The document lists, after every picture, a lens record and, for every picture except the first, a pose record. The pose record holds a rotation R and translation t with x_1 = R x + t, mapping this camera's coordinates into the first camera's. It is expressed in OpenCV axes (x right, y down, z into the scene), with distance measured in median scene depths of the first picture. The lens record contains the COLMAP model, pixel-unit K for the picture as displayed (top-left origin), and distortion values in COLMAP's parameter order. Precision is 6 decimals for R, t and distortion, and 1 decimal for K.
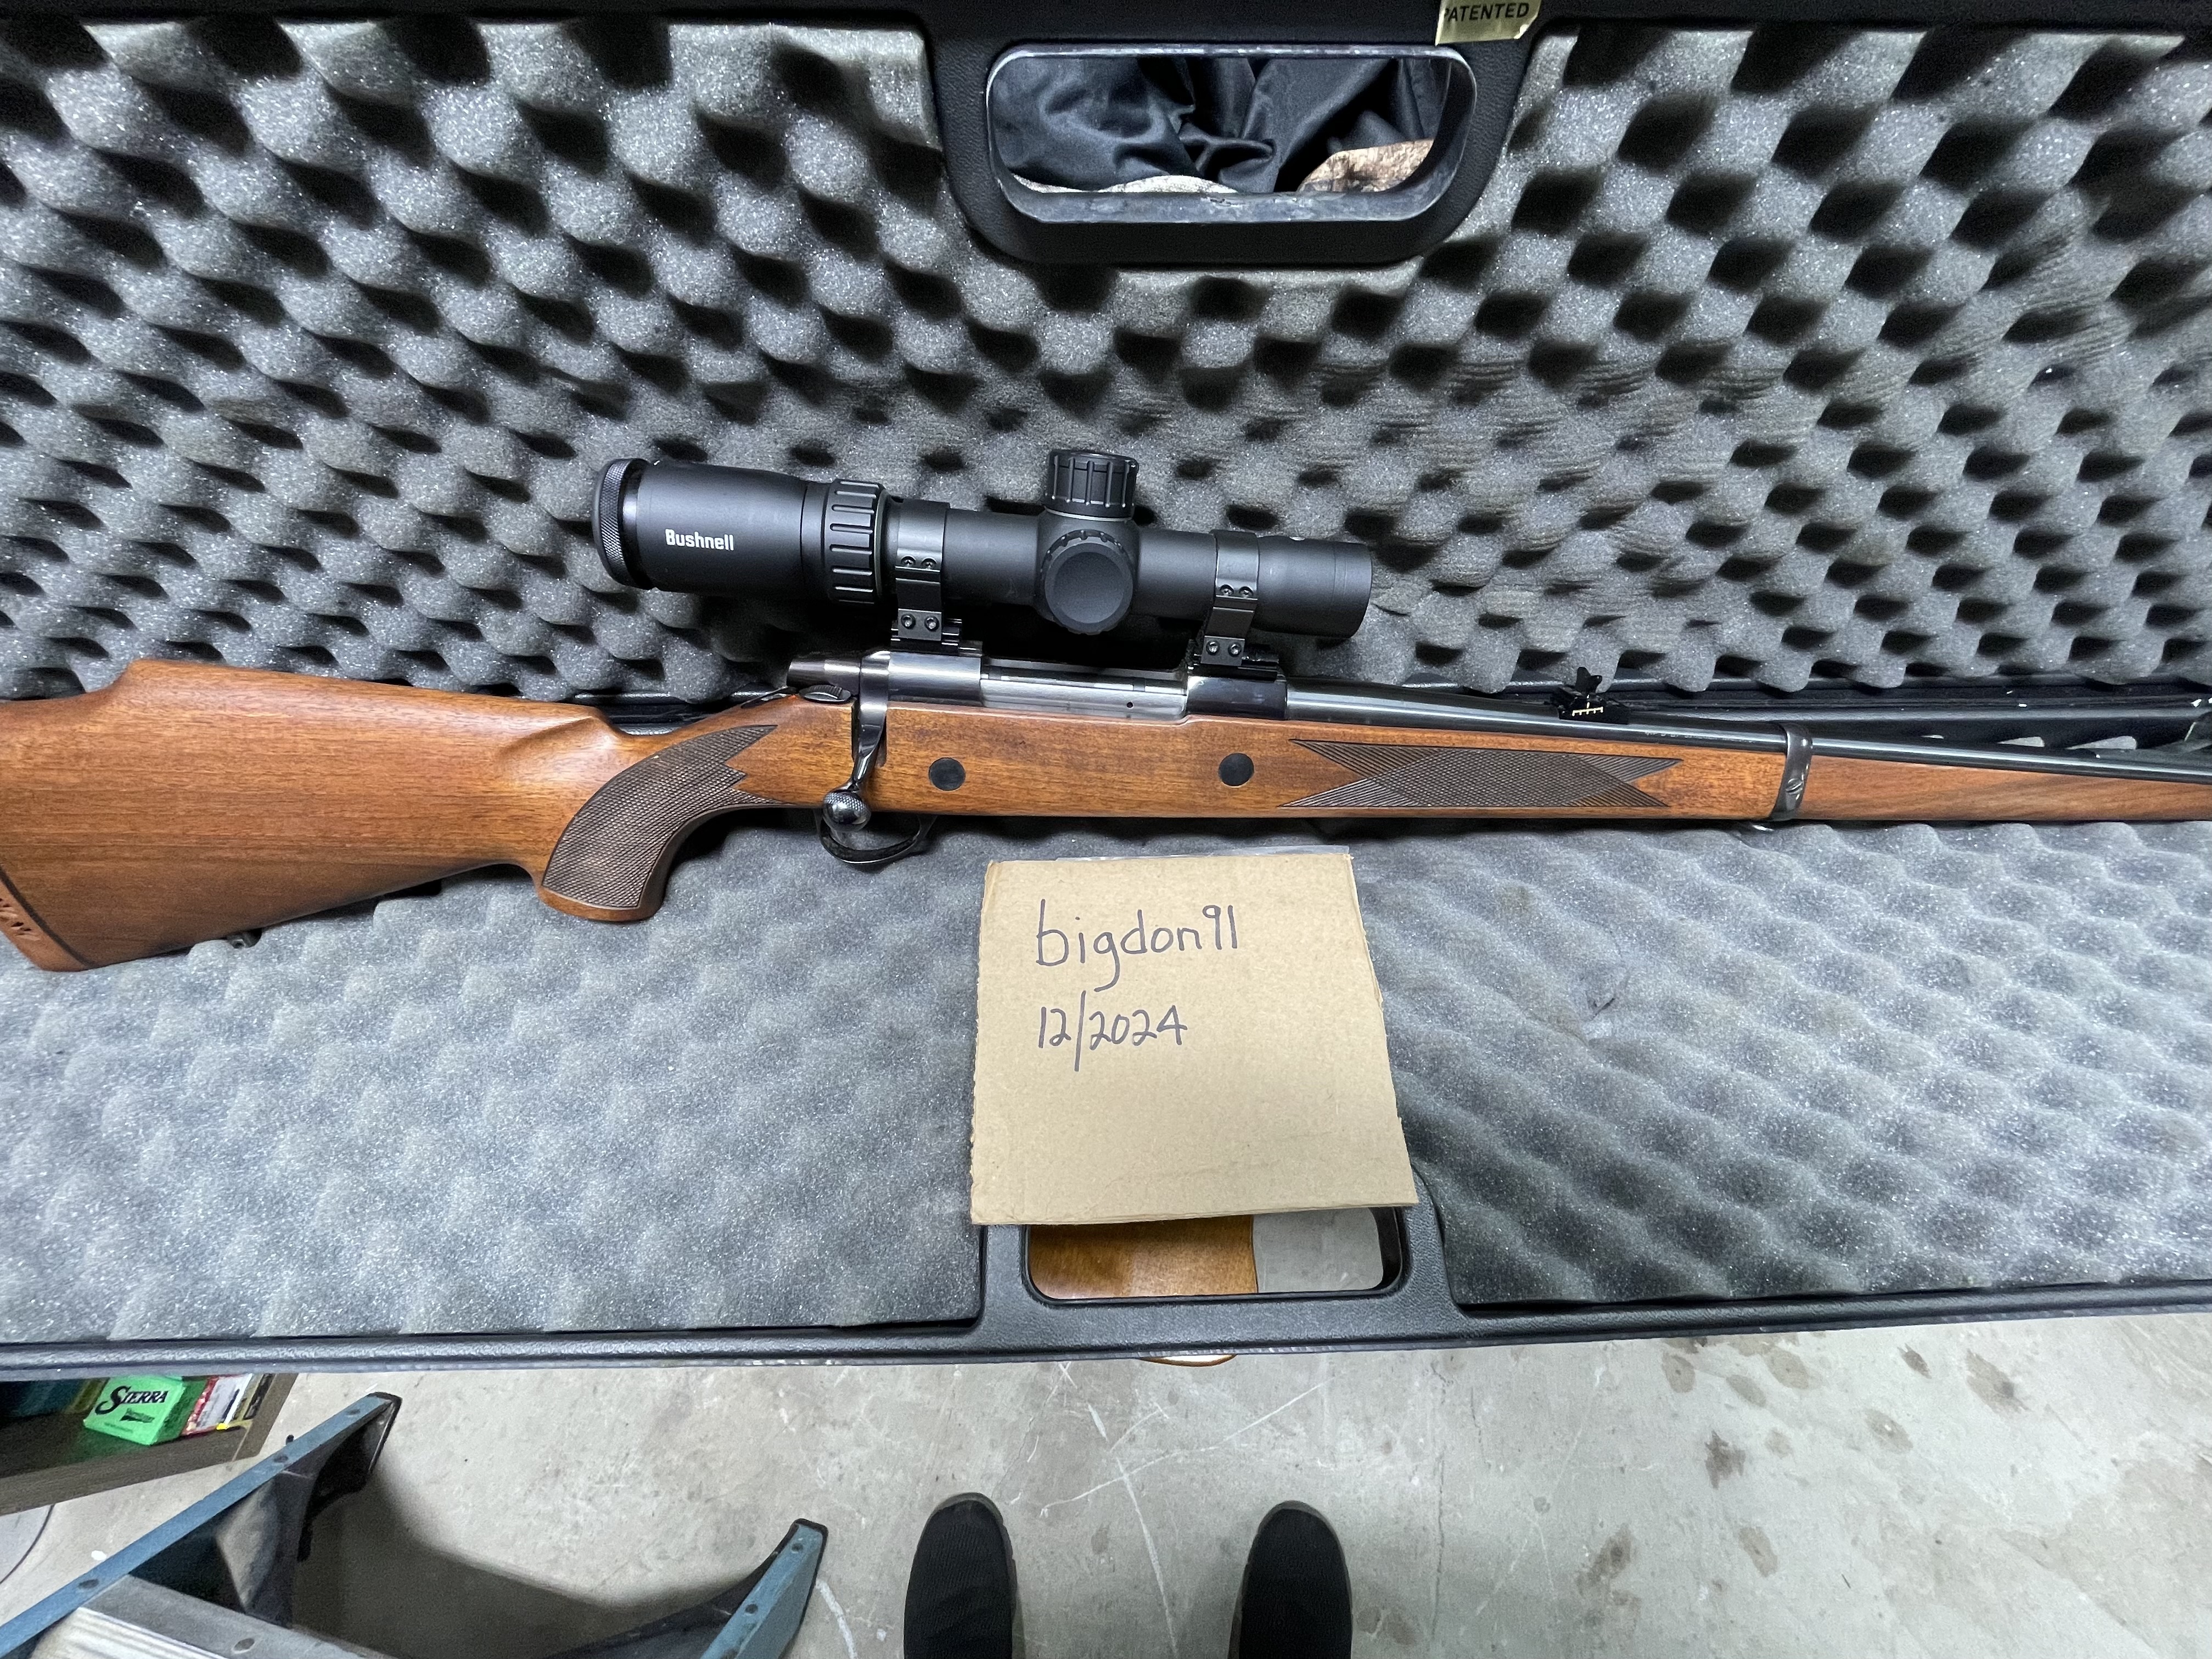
lens RADIAL K [[826.4, 0, 1105.8], [0, 826.4, 758.0], [0, 0, 1]] dist [-0.015179, 0.000386]
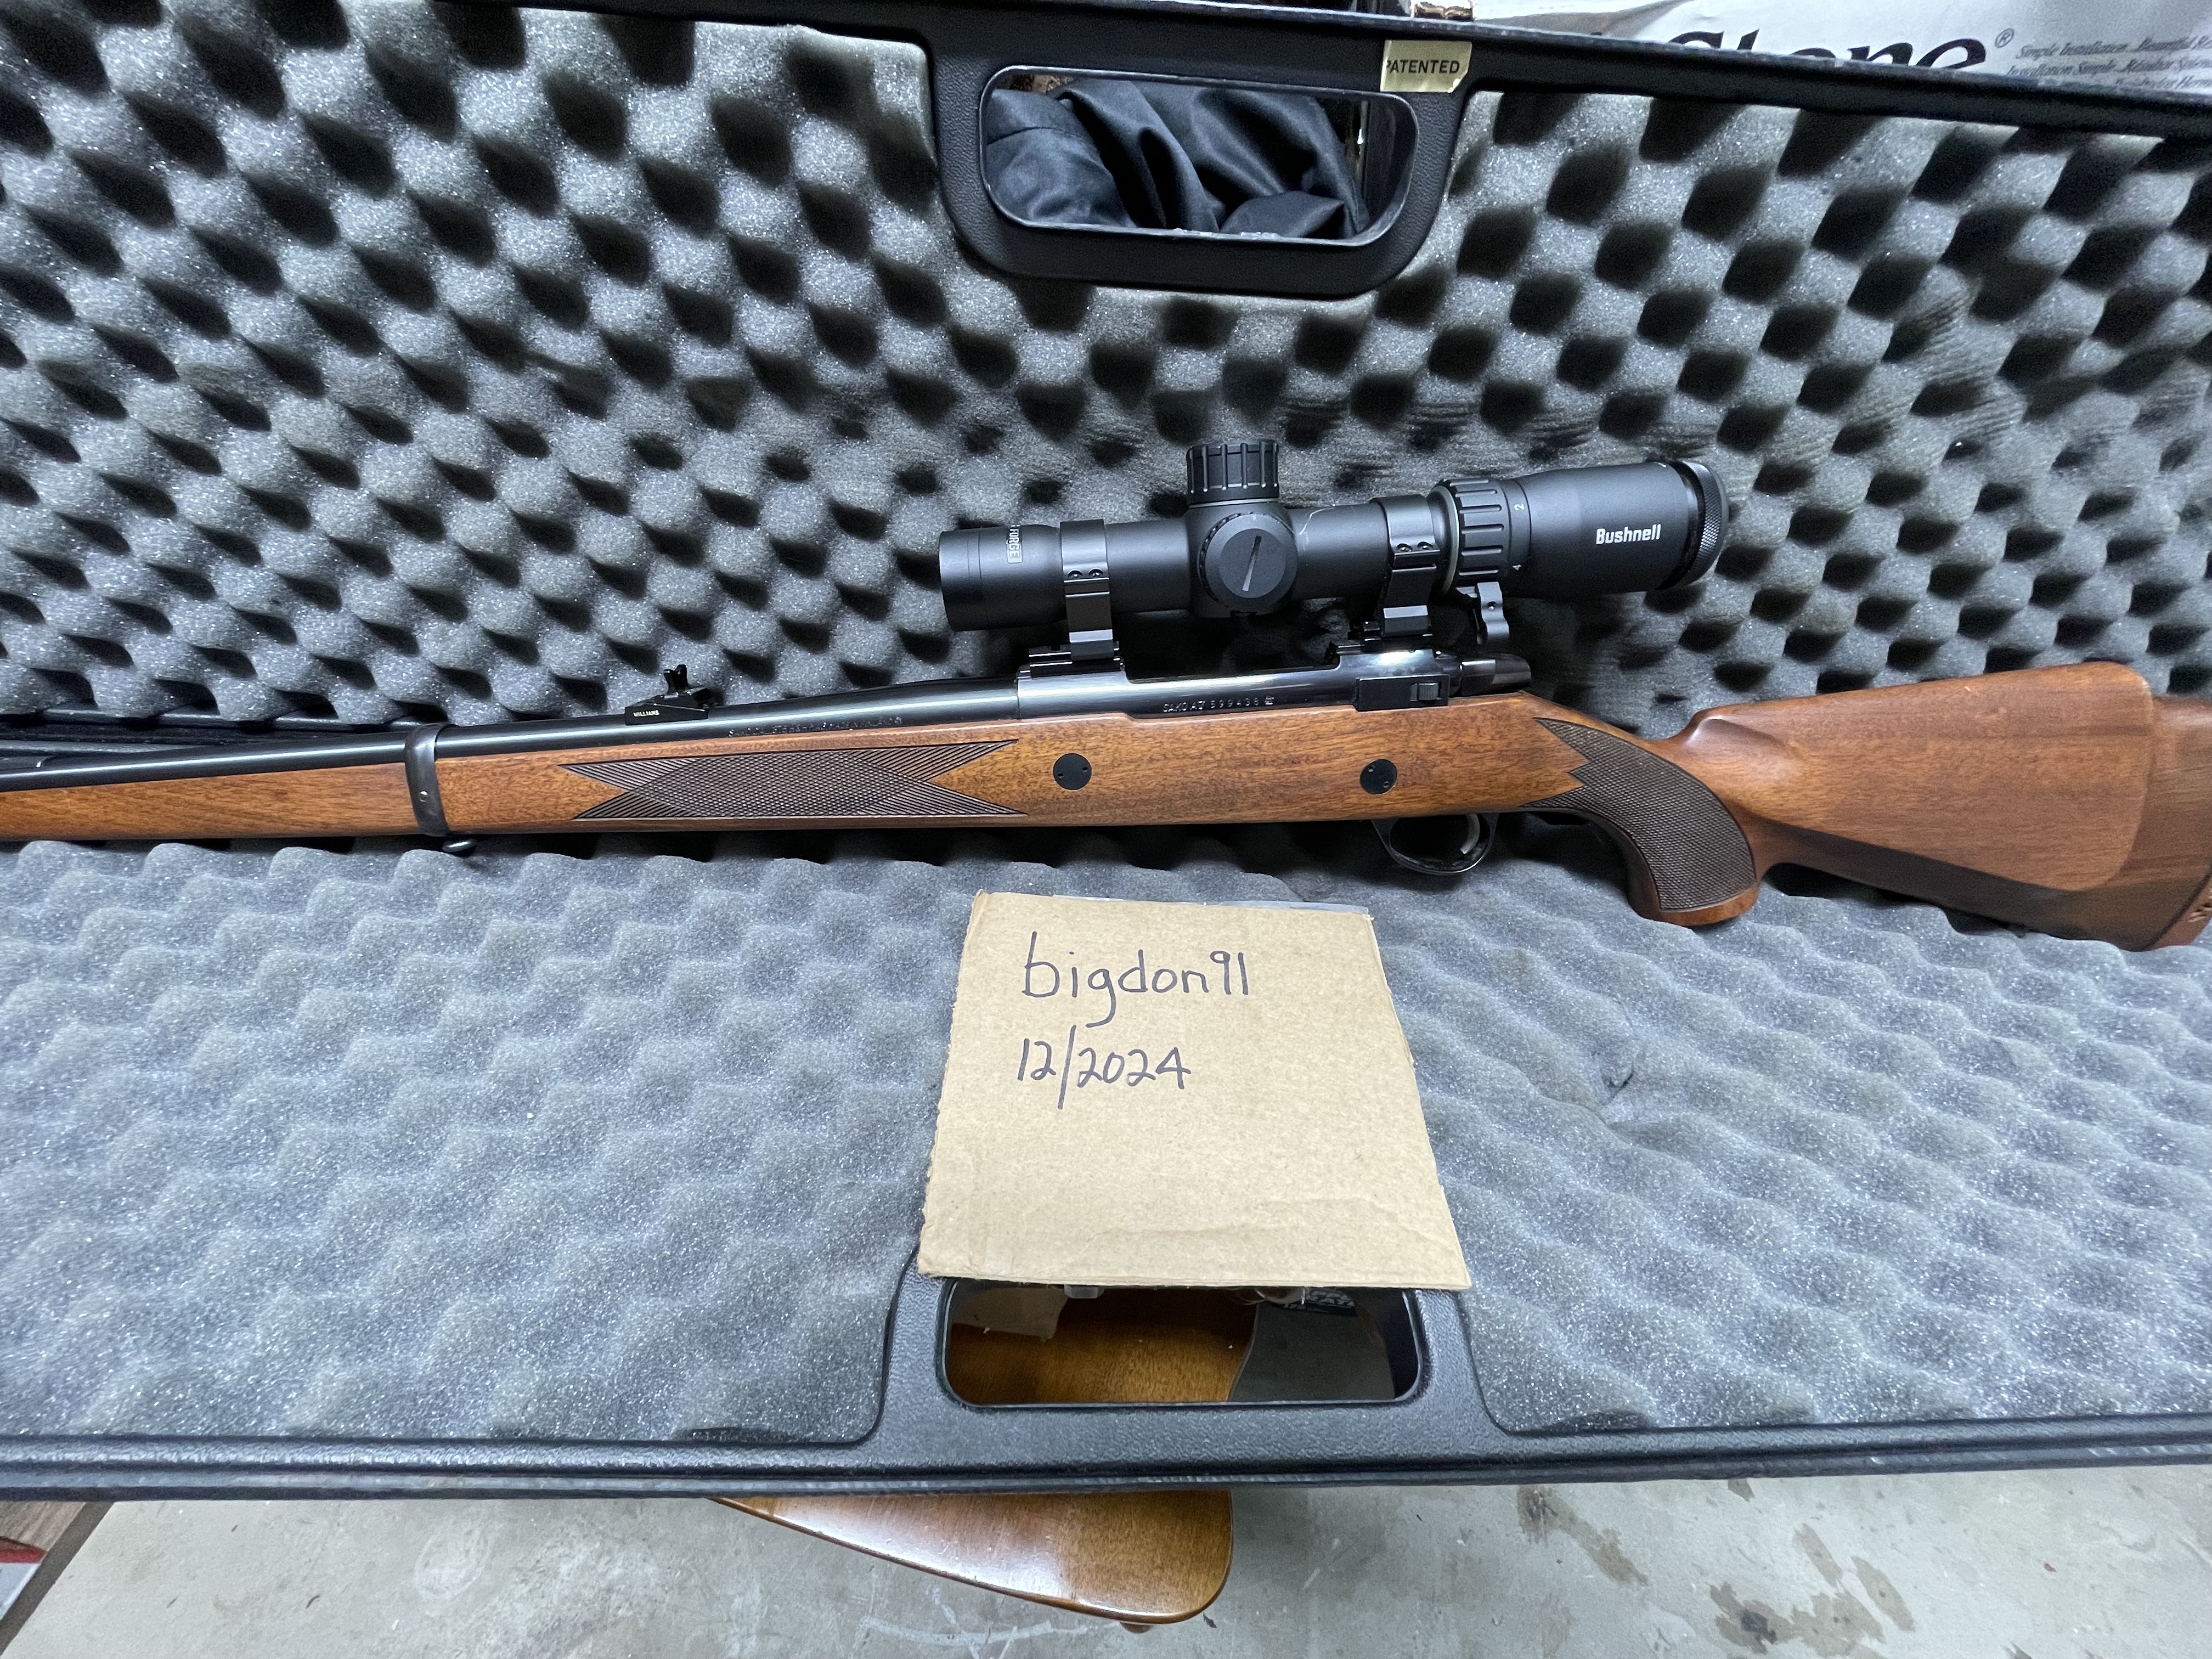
lens RADIAL K [[826.3, 0, 1105.8], [0, 826.3, 758.0], [0, 0, 1]] dist [-0.015179, 0.000386]
pose [[0.998986, 0.032731, 0.030908, 0.014245], [-0.024466, 0.971063, -0.237567, 0.231432], [-0.037789, 0.236570, 0.970879, 0.100051]]
